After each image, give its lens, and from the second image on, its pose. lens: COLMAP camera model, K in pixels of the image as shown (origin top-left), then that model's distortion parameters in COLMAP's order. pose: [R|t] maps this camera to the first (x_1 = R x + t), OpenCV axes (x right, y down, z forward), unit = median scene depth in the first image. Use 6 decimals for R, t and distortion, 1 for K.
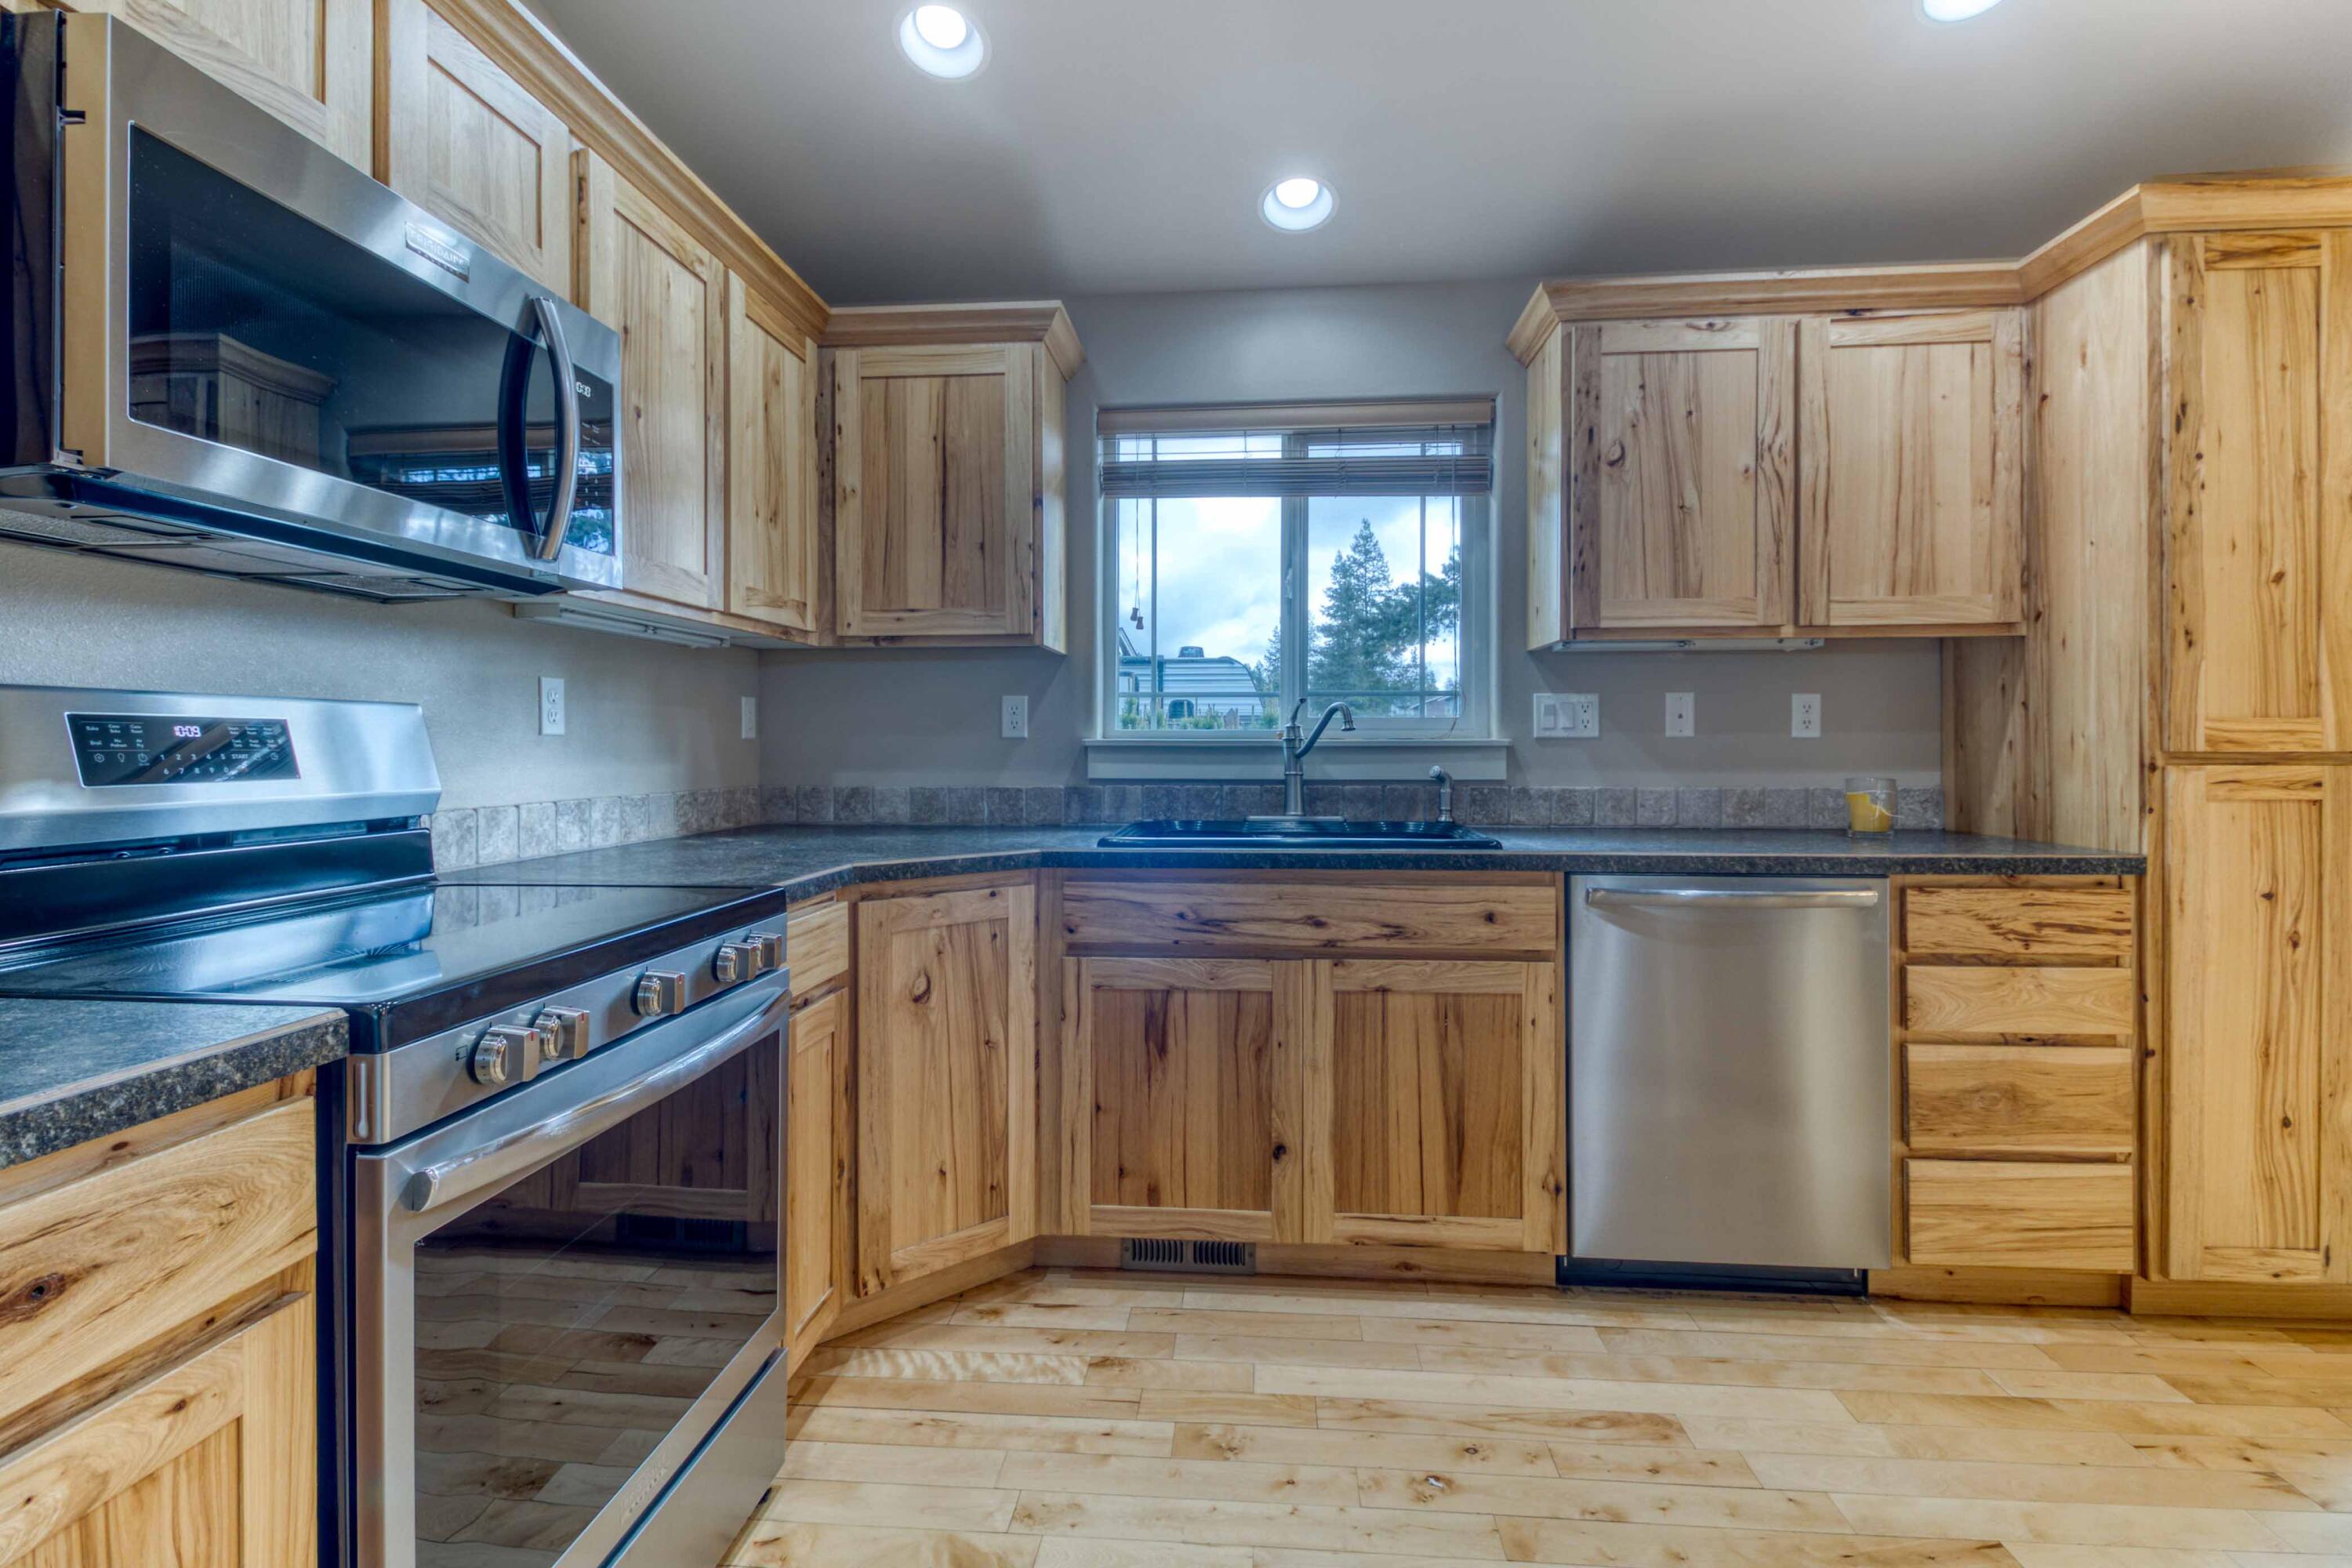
lens RADIAL K [[1080.3, 0, 1222.9], [0, 1080.3, 745.2], [0, 0, 1]] dist [0.007686, -0.006453]
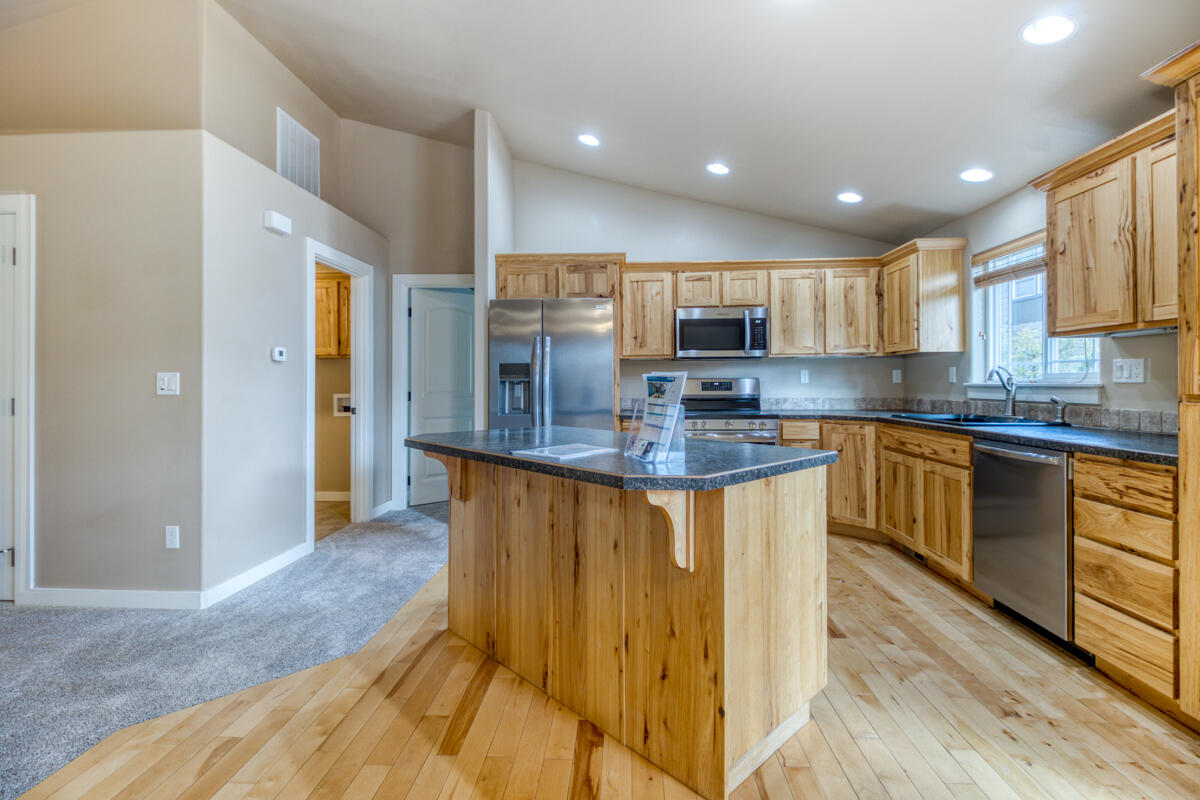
lens RADIAL K [[551.2, 0, 579.8], [0, 551.2, 378.7], [0, 0, 1]] dist [0.007686, -0.006453]
pose [[-0.000991, -0.006841, -0.999976, 1.596519], [0.006096, 0.999958, -0.006847, -0.016448], [0.999981, -0.006103, -0.000949, 0.066855]]
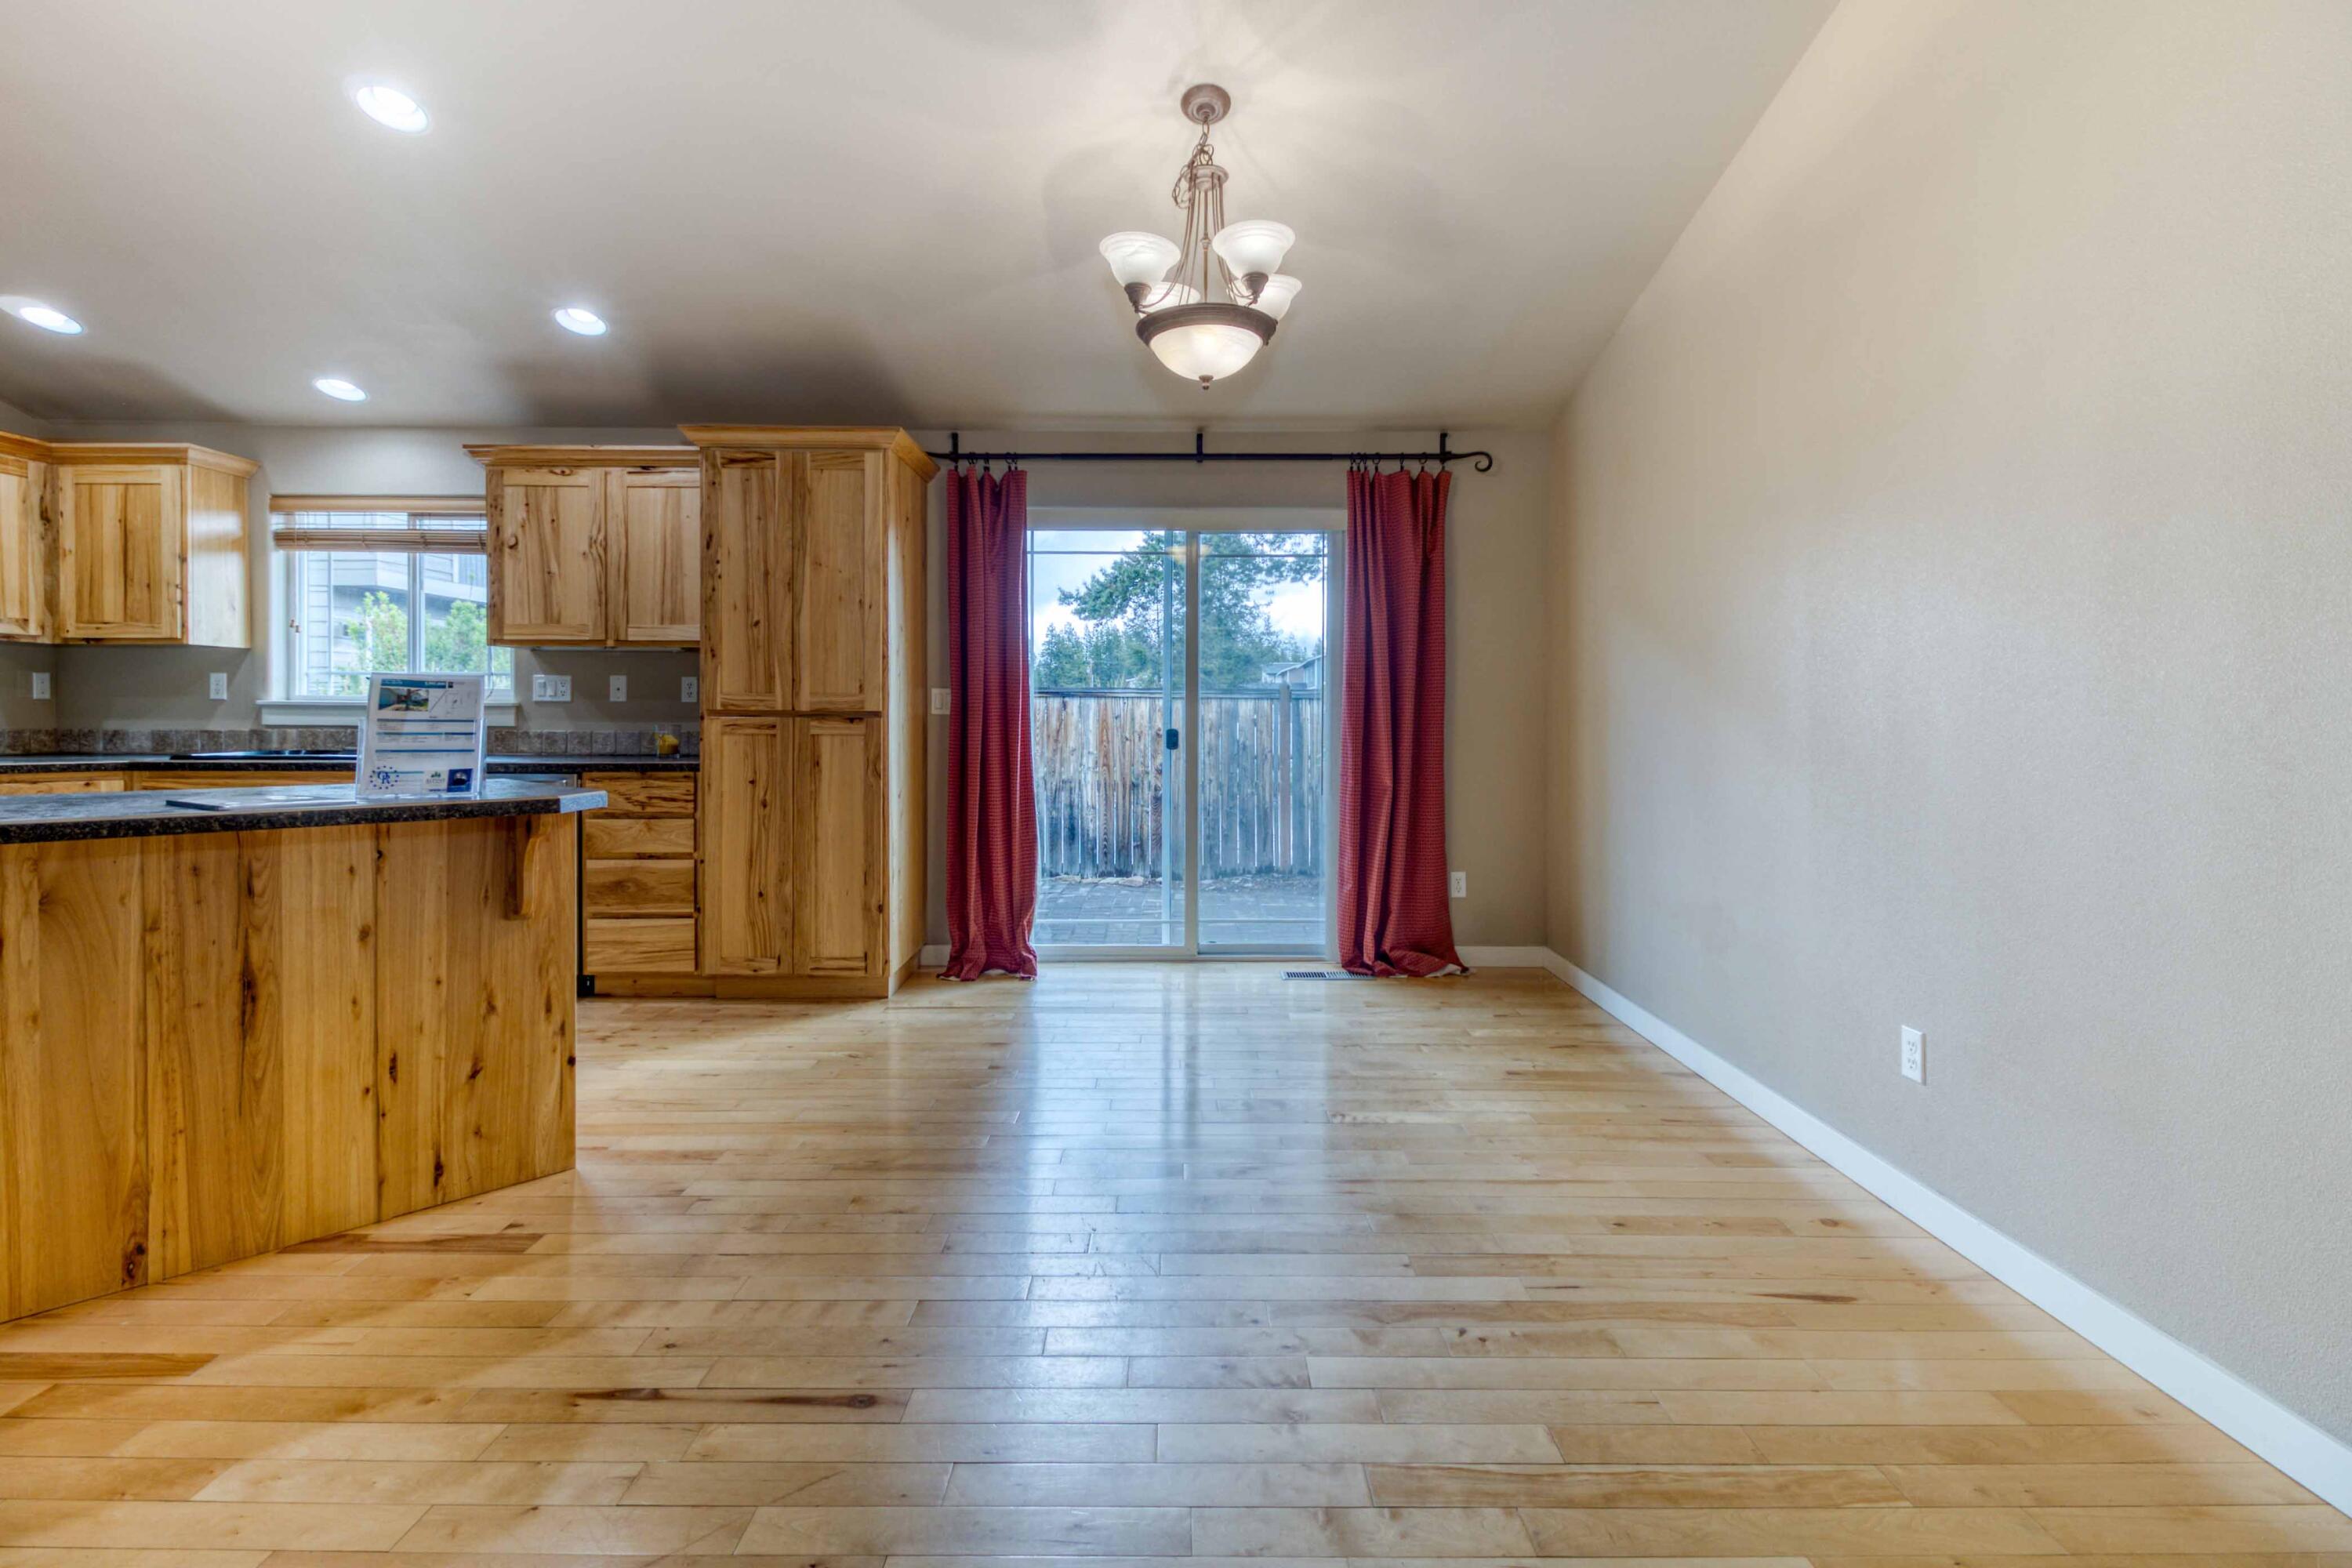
lens RADIAL K [[1080.3, 0, 1220.8], [0, 1080.3, 729.7], [0, 0, 1]] dist [0.007686, -0.006453]
pose [[0.995659, 0.004019, 0.092991, 1.510670], [-0.005675, 0.999830, 0.017553, 0.002096], [-0.092905, -0.018005, 0.995512, -0.988717]]
